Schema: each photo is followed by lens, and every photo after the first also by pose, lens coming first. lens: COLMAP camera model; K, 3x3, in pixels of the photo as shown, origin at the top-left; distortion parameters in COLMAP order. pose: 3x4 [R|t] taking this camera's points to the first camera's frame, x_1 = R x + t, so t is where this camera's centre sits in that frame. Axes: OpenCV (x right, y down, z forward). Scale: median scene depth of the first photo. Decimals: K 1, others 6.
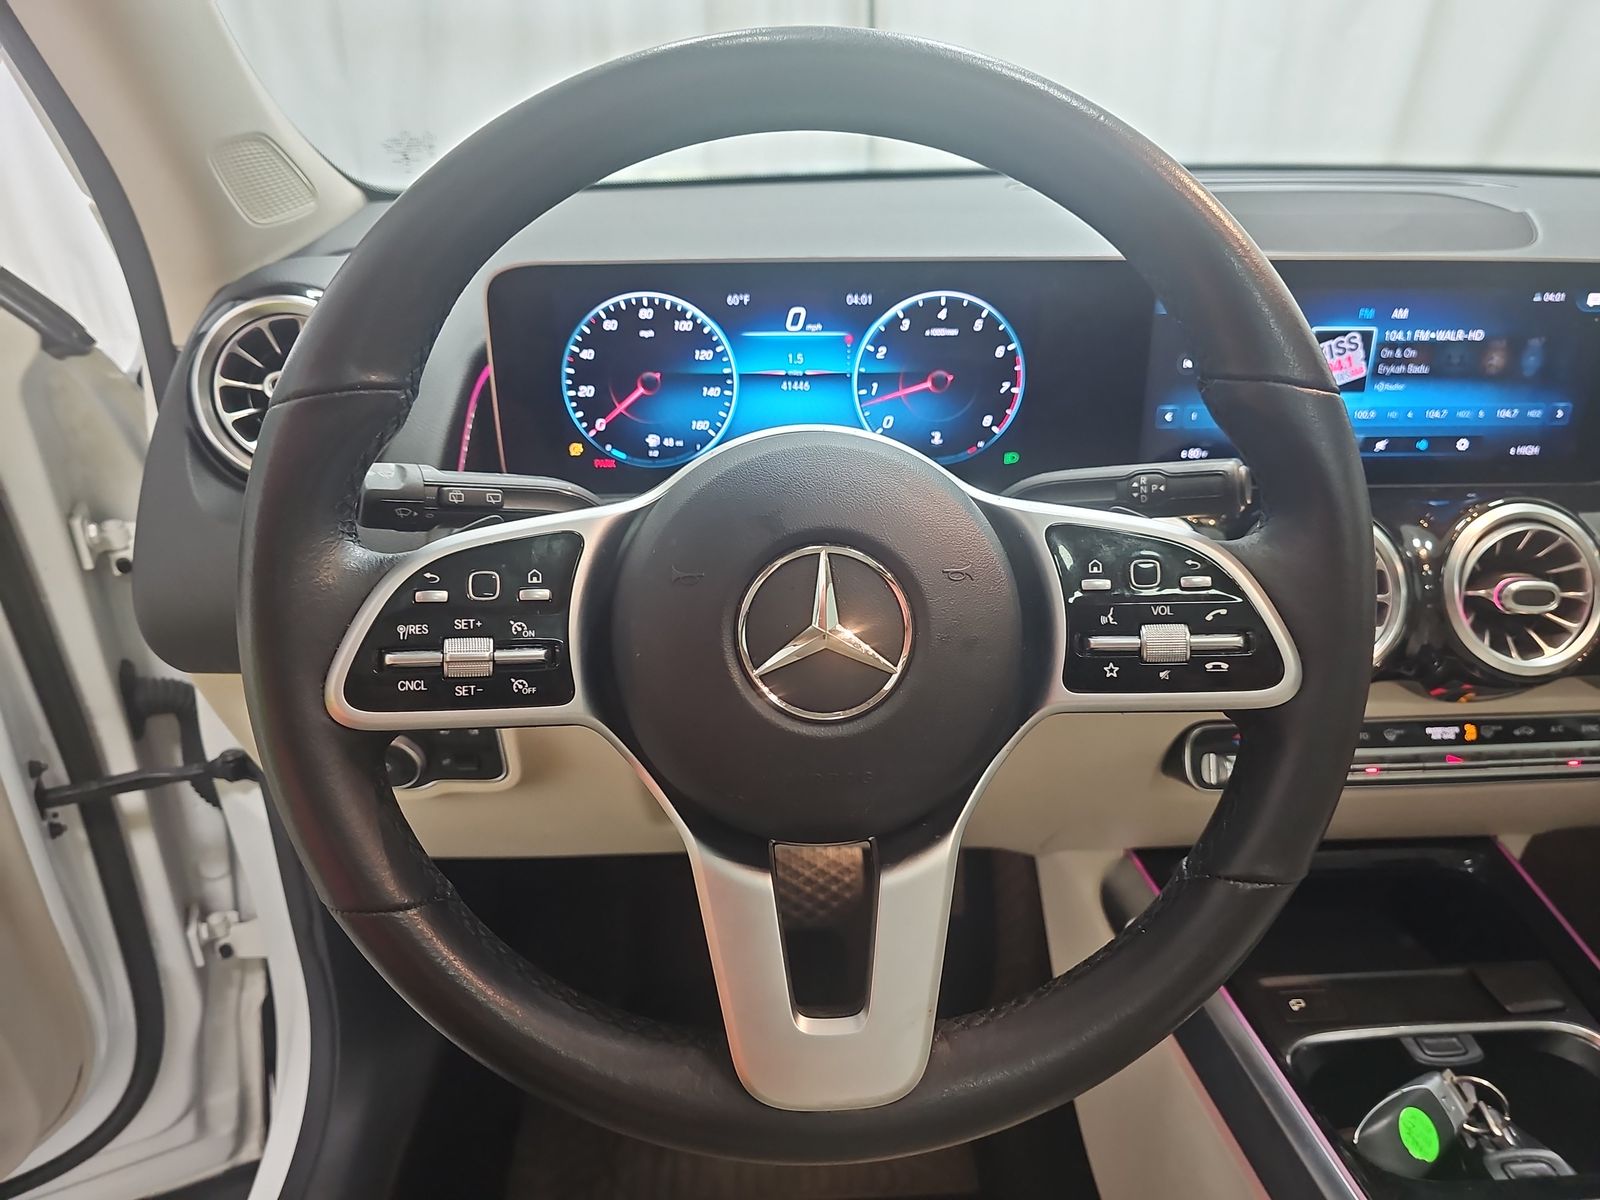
lens RADIAL K [[1060.0, 0, 800.0], [0, 1060.0, 600.0], [0, 0, 1]] dist [0.037058, -0.043066]
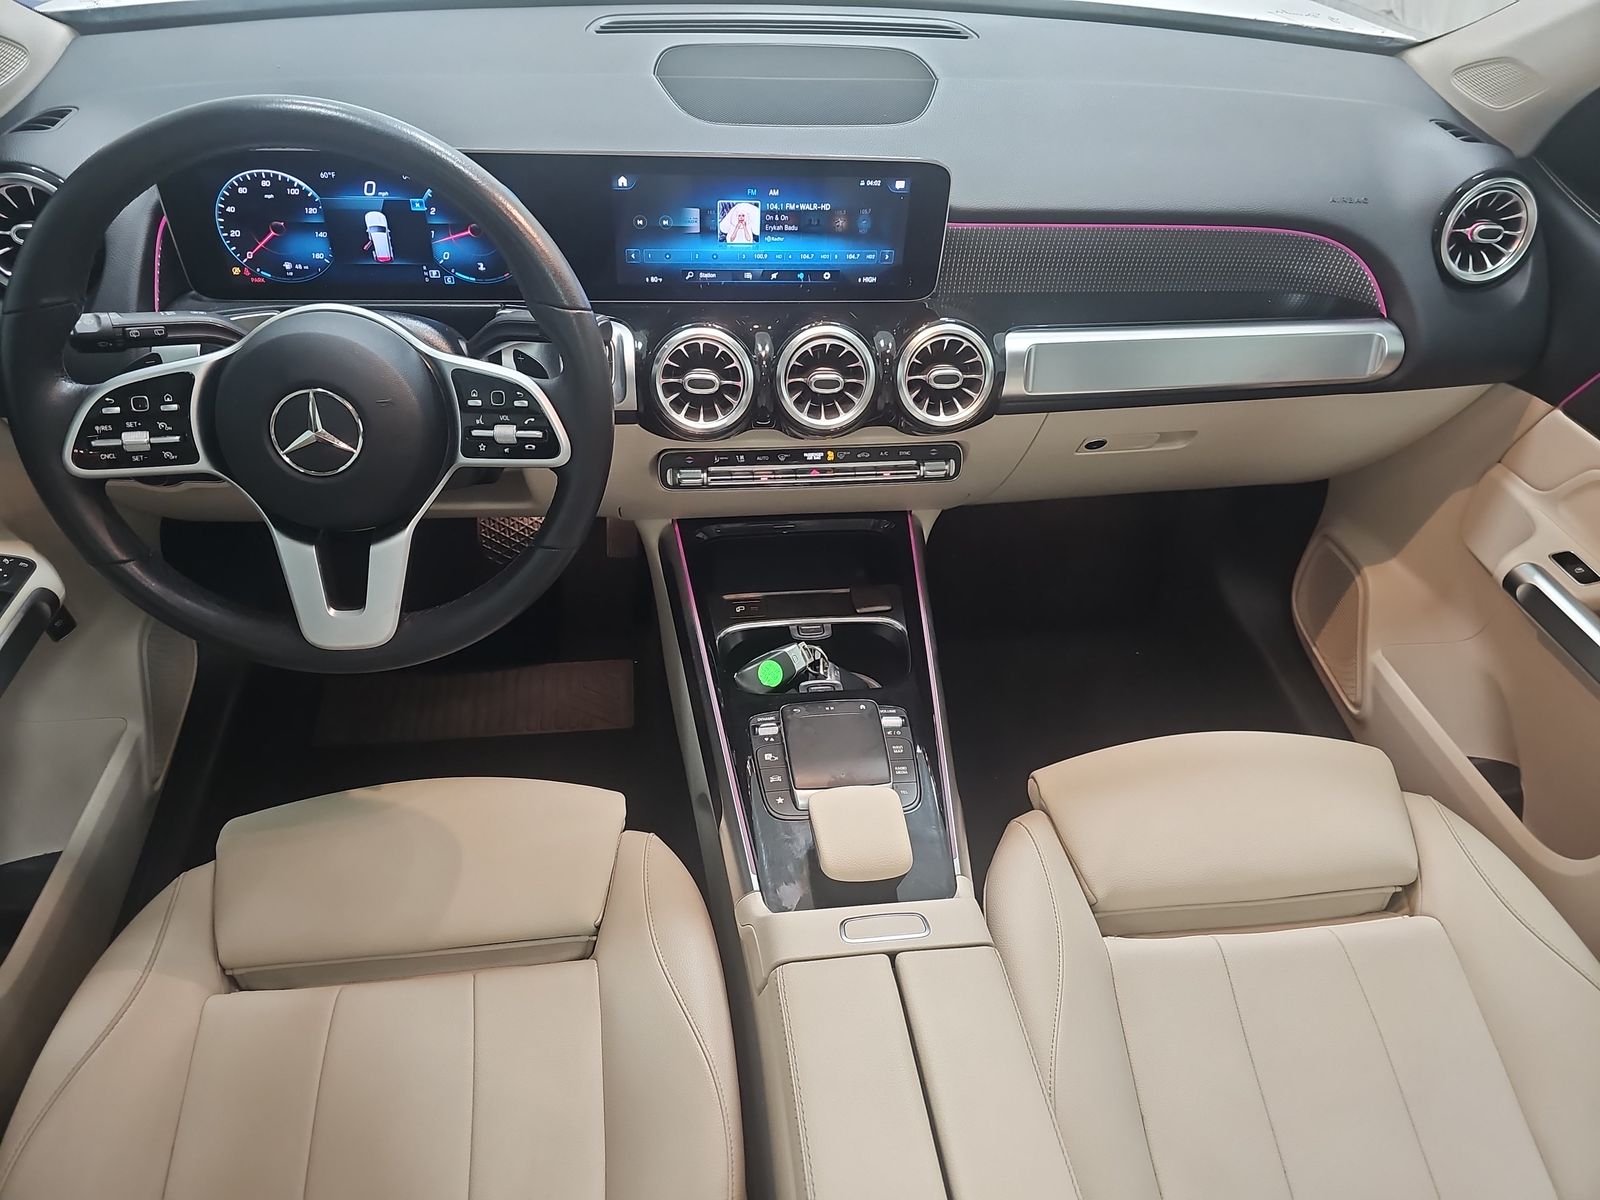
lens RADIAL K [[1060.0, 0, 800.0], [0, 1060.0, 600.0], [0, 0, 1]] dist [0.037058, -0.043066]
pose [[0.996430, -0.007156, 0.084123, 0.475865], [-0.020370, 0.946589, 0.321798, -0.210640], [-0.081933, -0.322363, 0.943064, -0.680647]]
